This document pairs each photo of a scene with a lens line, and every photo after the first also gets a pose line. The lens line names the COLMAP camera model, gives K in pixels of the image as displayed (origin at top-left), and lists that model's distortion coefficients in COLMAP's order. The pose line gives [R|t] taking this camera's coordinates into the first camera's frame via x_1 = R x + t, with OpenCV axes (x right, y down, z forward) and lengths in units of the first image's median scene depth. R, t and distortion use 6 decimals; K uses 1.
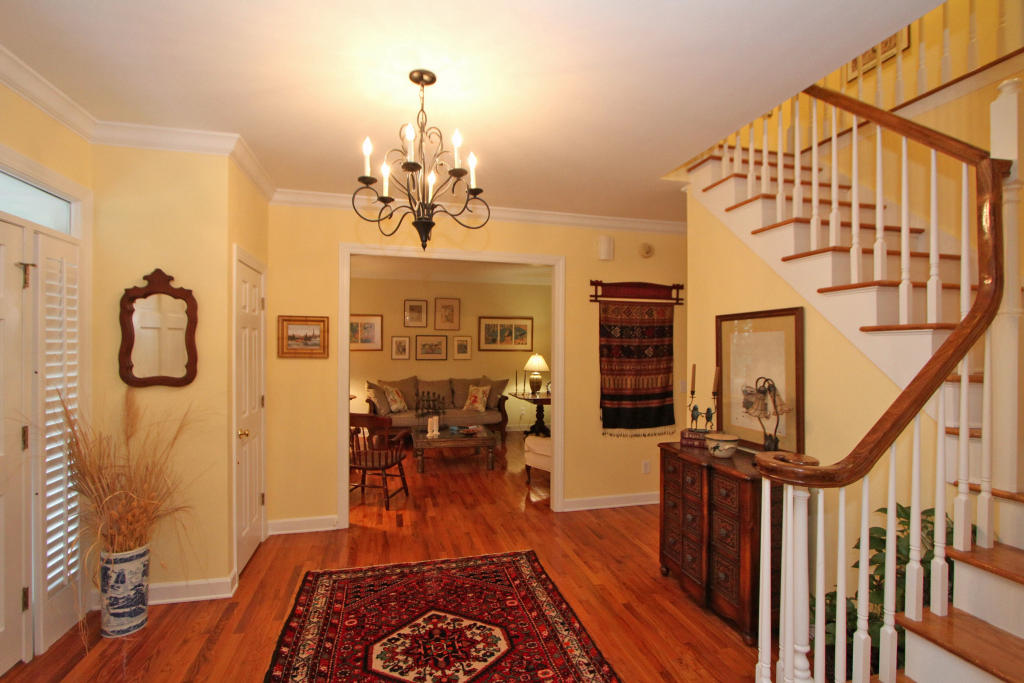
lens RADIAL K [[468.9, 0, 508.6], [0, 468.9, 347.9], [0, 0, 1]] dist [-0.005101, -0.000140]
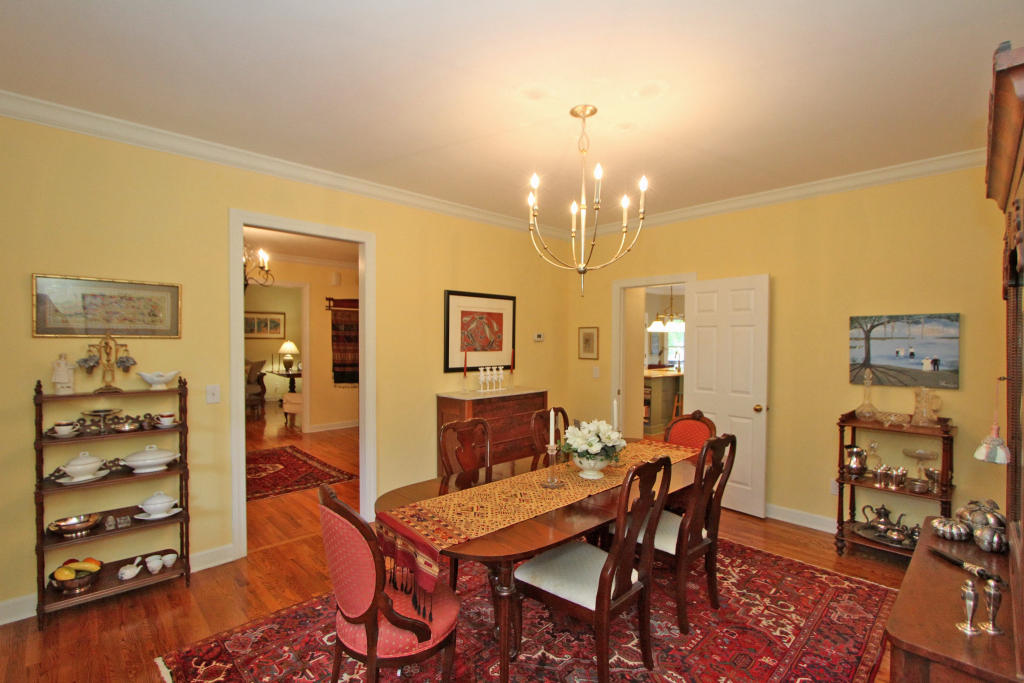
lens RADIAL K [[468.9, 0, 505.6], [0, 468.9, 342.8], [0, 0, 1]] dist [-0.005101, -0.000140]
pose [[0.874970, -0.011279, 0.484046, -0.049447], [0.002175, 0.999810, 0.019364, -0.006350], [-0.484172, -0.015890, 0.874828, -0.496193]]
